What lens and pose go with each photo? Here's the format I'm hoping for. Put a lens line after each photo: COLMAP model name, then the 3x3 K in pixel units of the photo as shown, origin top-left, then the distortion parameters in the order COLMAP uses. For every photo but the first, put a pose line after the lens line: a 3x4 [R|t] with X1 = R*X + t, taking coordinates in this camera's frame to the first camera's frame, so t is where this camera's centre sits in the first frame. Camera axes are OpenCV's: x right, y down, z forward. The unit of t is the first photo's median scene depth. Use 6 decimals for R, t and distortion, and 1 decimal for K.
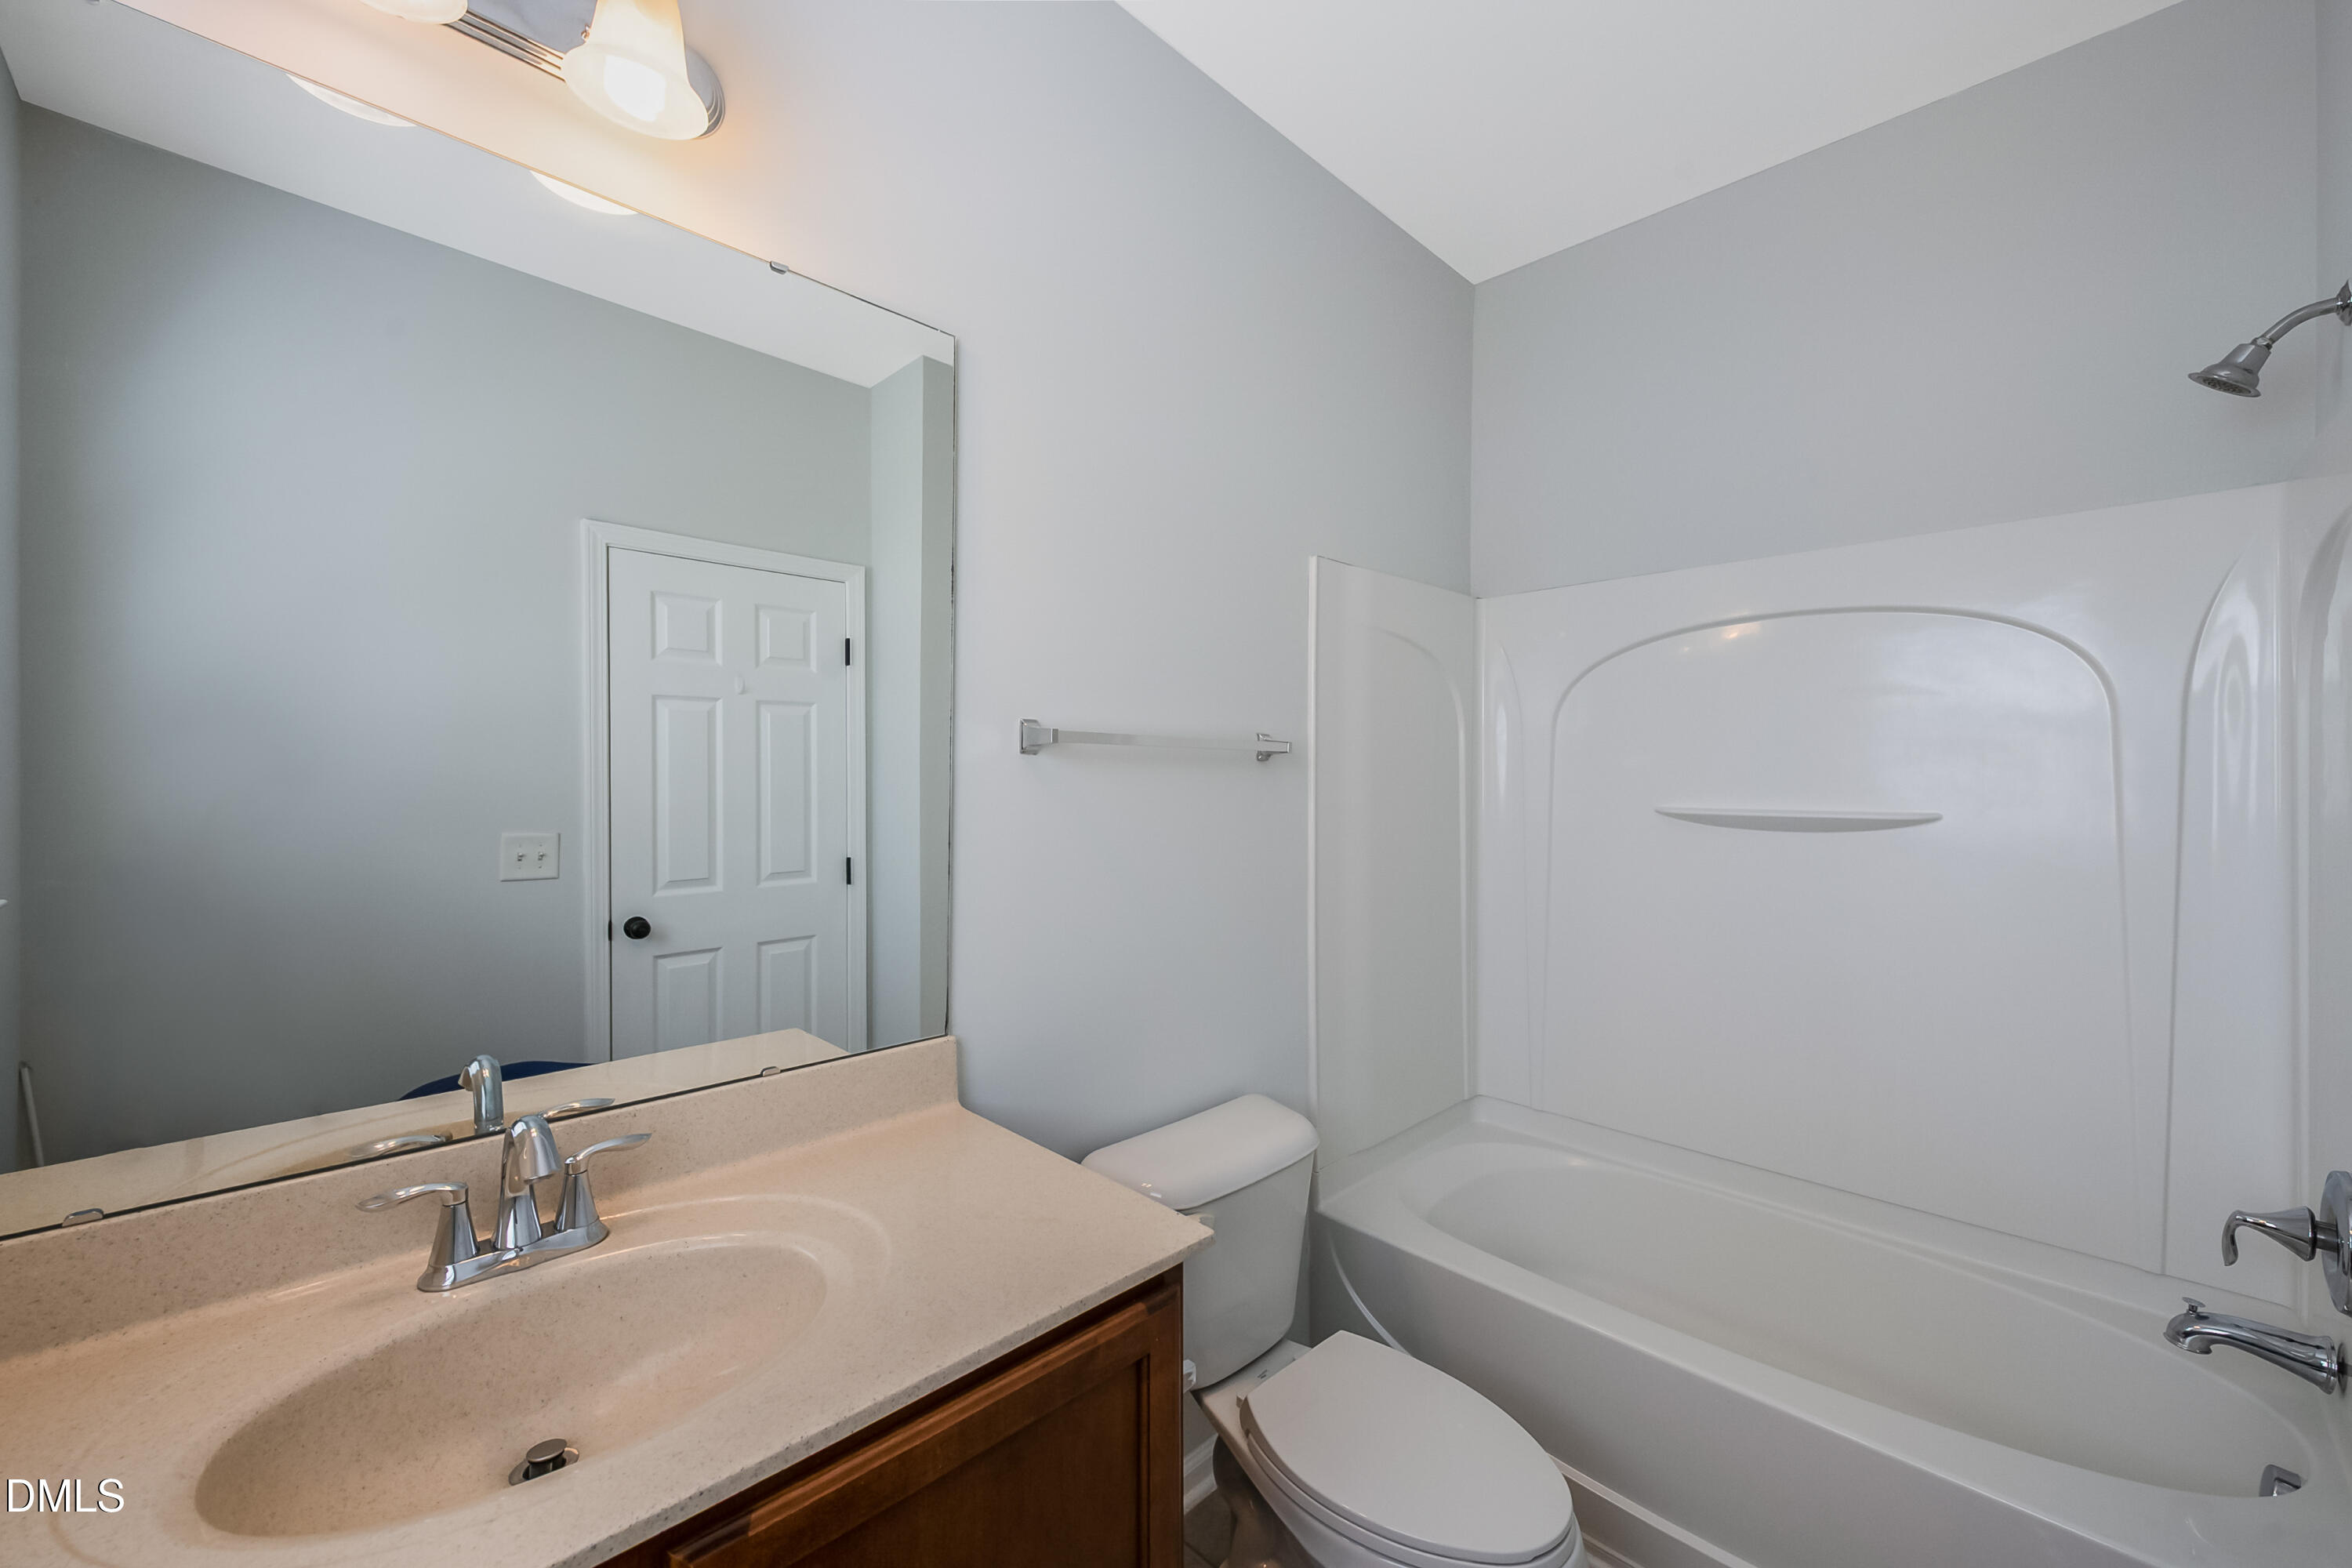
lens RADIAL K [[918.1, 0, 1178.7], [0, 918.1, 795.5], [0, 0, 1]] dist [-0.001274, -0.000364]
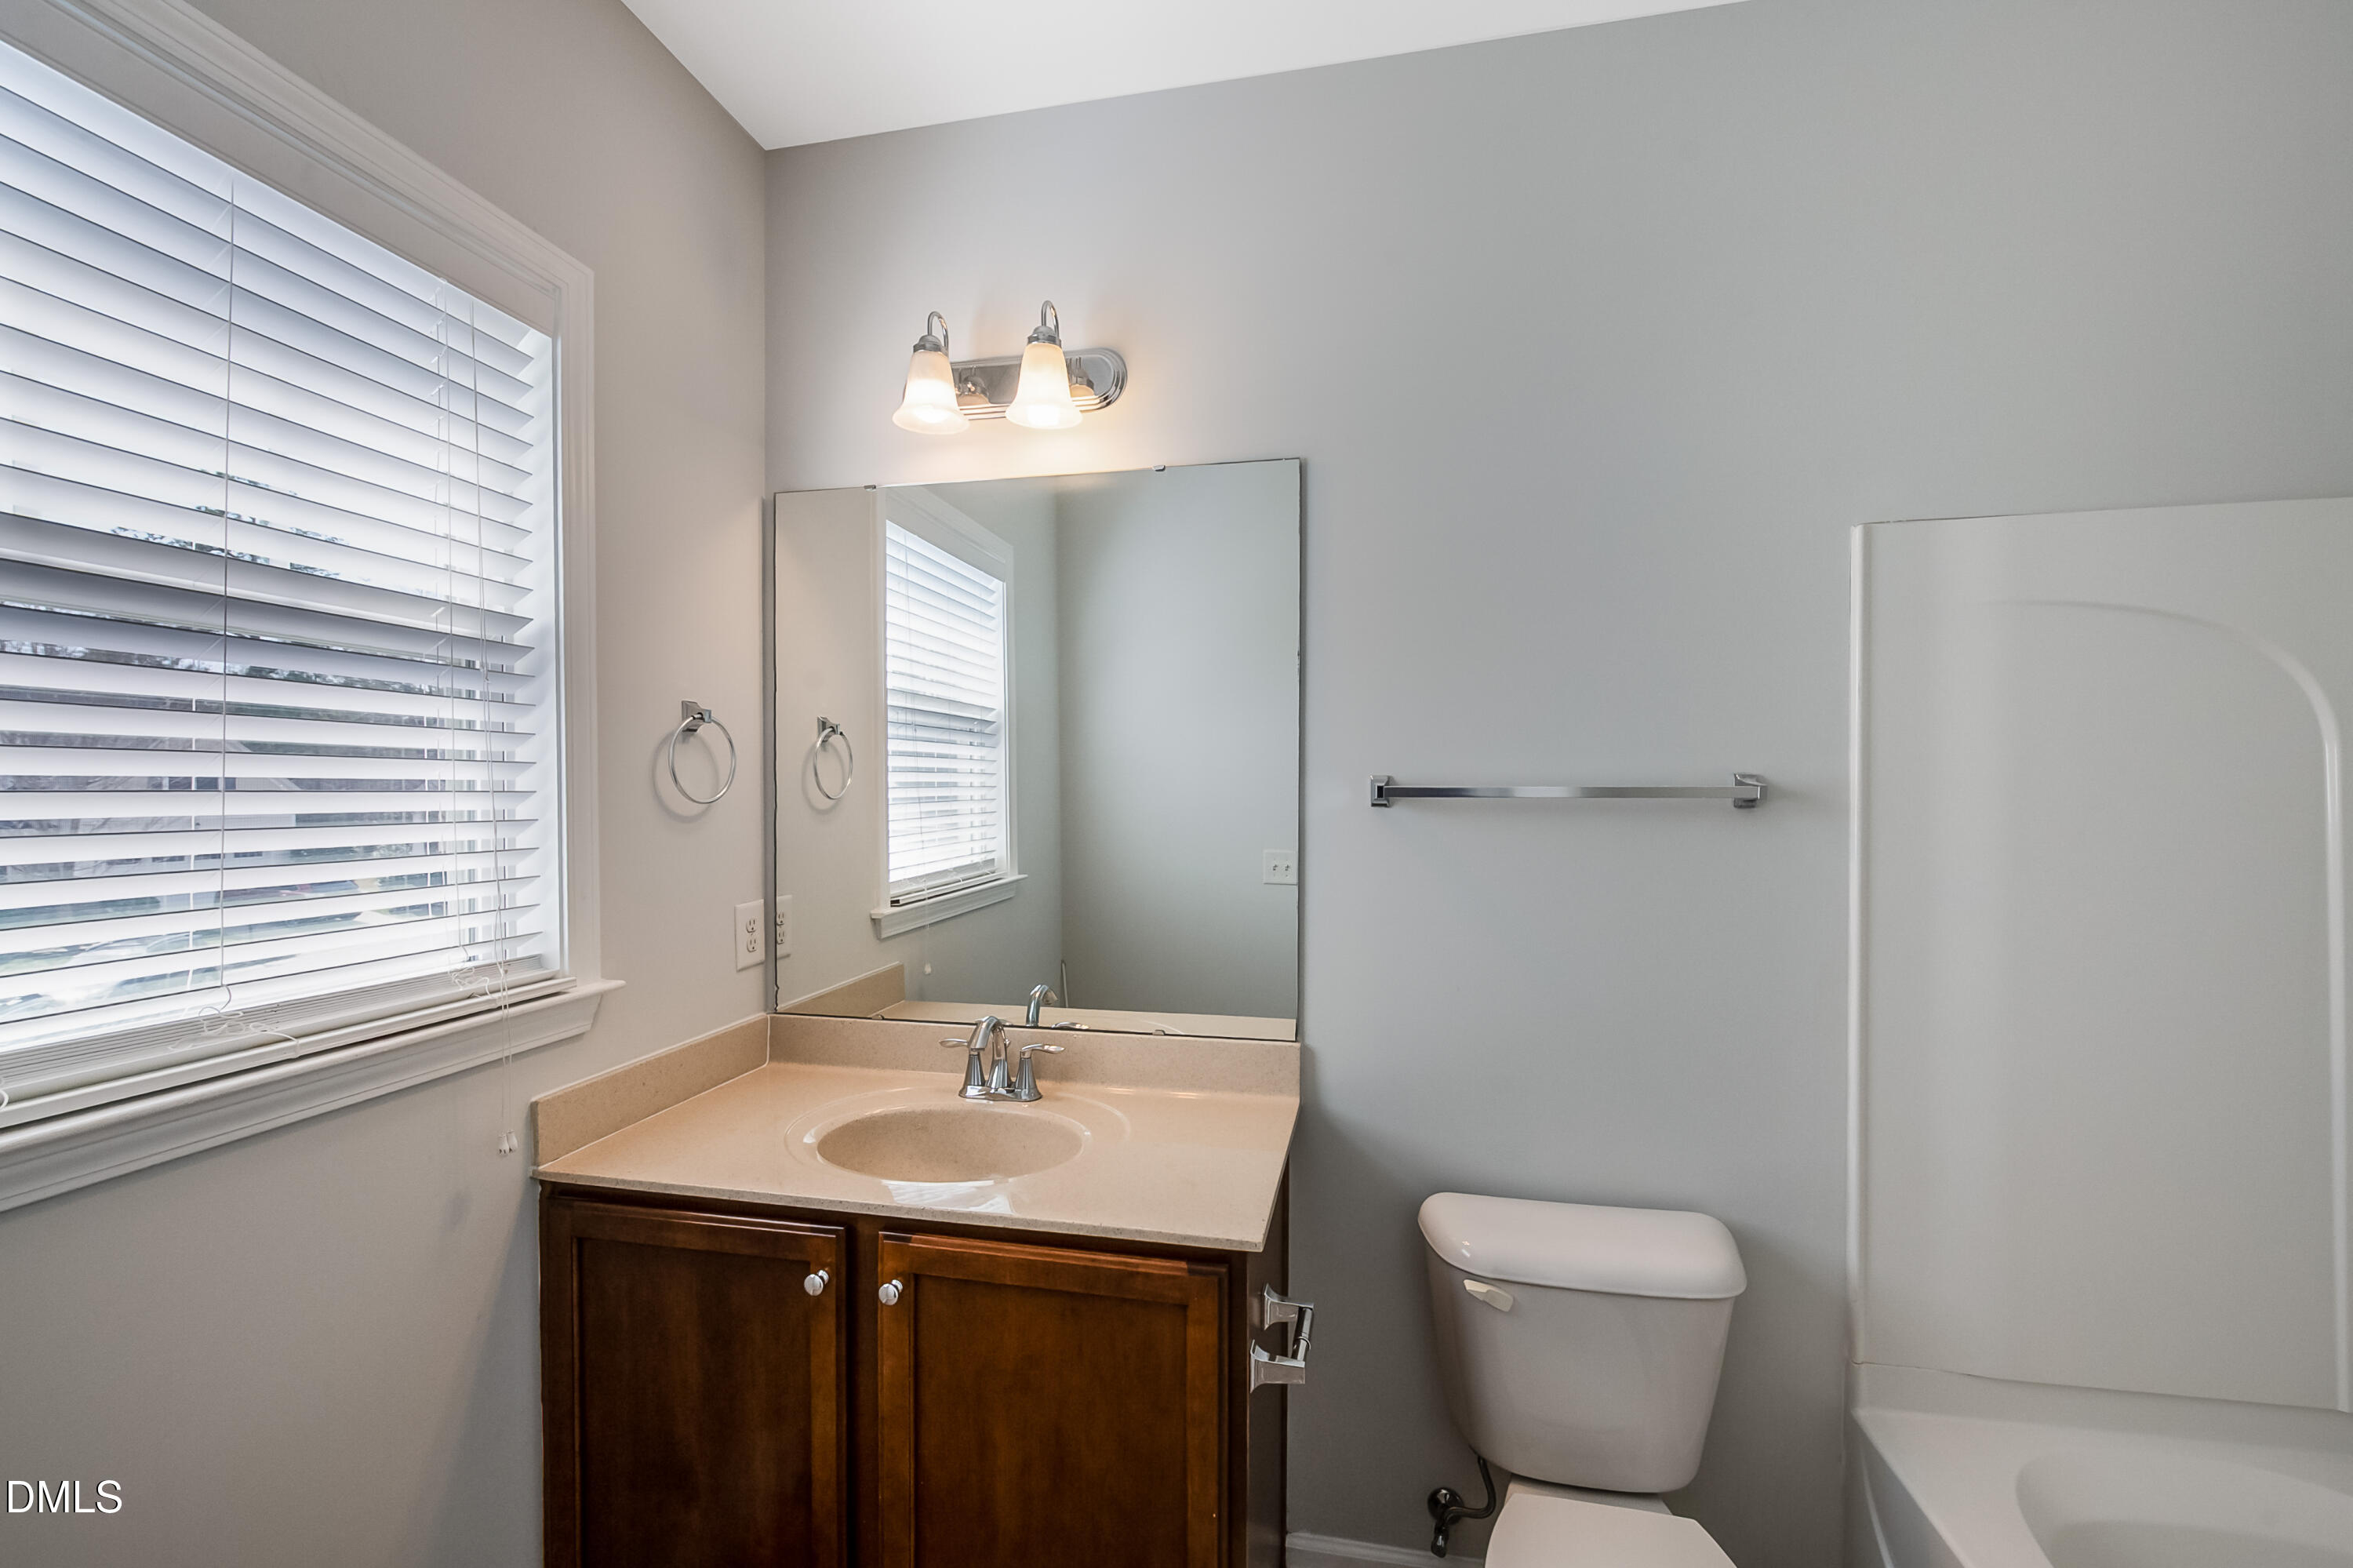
lens RADIAL K [[918.5, 0, 1179.2], [0, 918.5, 795.5], [0, 0, 1]] dist [-0.001274, -0.000364]
pose [[0.545877, -0.003840, -0.837857, 0.903603], [-0.002820, 0.999975, -0.006421, -0.078754], [0.837861, 0.005868, 0.545852, 0.255275]]
